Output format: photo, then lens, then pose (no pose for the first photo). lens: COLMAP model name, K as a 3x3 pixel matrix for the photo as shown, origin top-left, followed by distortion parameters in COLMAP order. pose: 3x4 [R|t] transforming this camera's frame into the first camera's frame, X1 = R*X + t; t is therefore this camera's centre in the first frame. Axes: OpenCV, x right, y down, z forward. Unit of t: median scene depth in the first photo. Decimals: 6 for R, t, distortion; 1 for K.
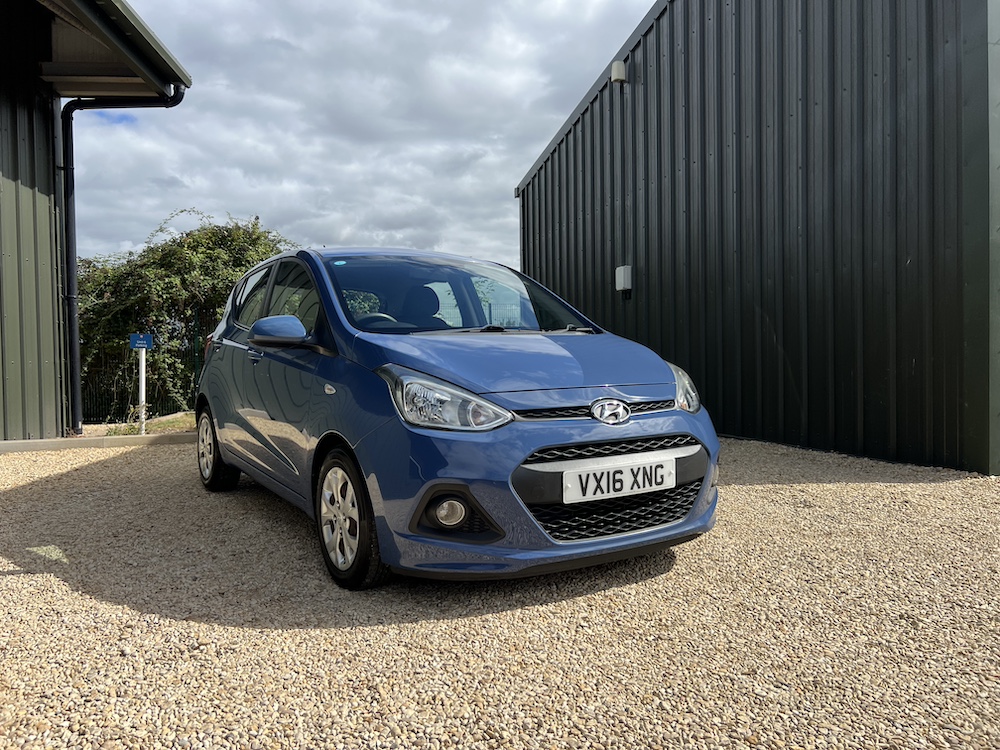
lens RADIAL K [[758.9, 0, 493.3], [0, 758.9, 378.0], [0, 0, 1]] dist [0.037389, -0.044584]
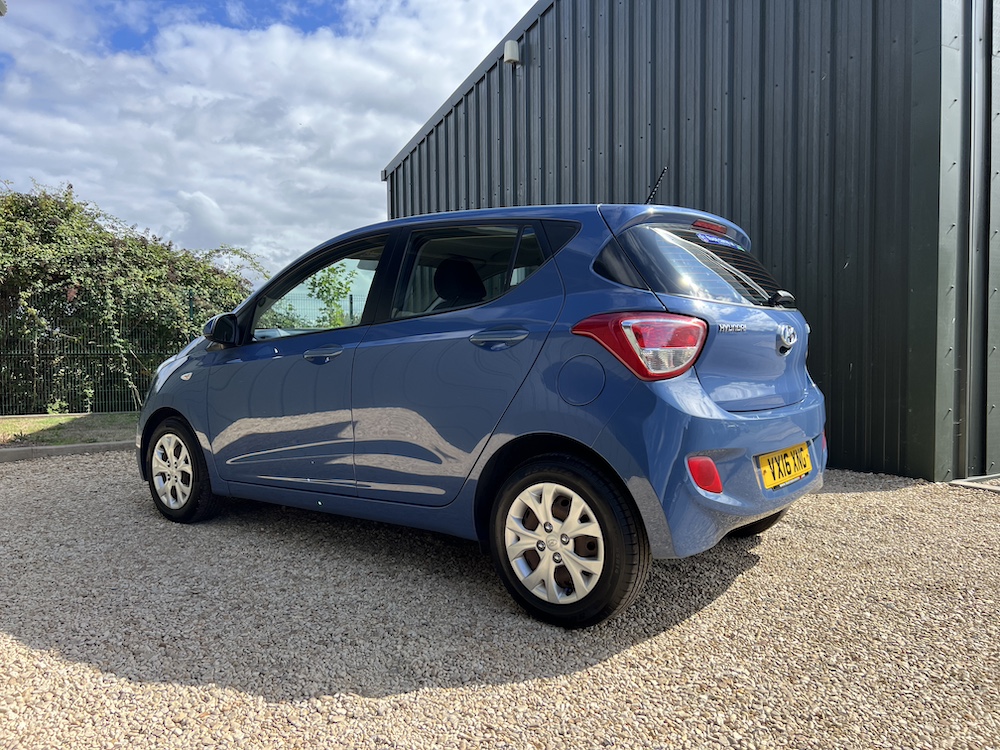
lens RADIAL K [[758.9, 0, 500.3], [0, 758.9, 382.7], [0, 0, 1]] dist [0.037389, -0.044584]
pose [[0.972012, 0.000501, 0.234931, -0.070058], [-0.003875, 0.999896, 0.013902, -0.007043], [-0.234899, -0.014423, 0.971913, 0.085126]]
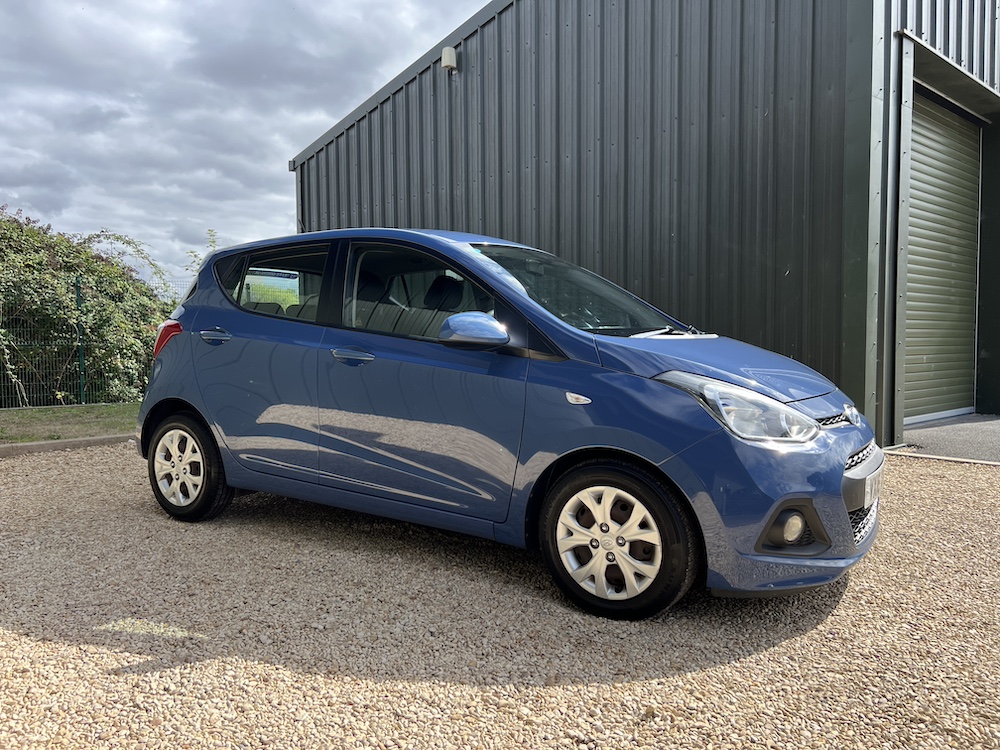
lens RADIAL K [[758.9, 0, 499.0], [0, 758.9, 379.0], [0, 0, 1]] dist [0.037389, -0.044584]
pose [[0.903724, -0.008778, 0.428026, -0.202745], [-0.000043, 0.999788, 0.020596, -0.007529], [-0.428116, -0.018631, 0.903532, 0.076508]]
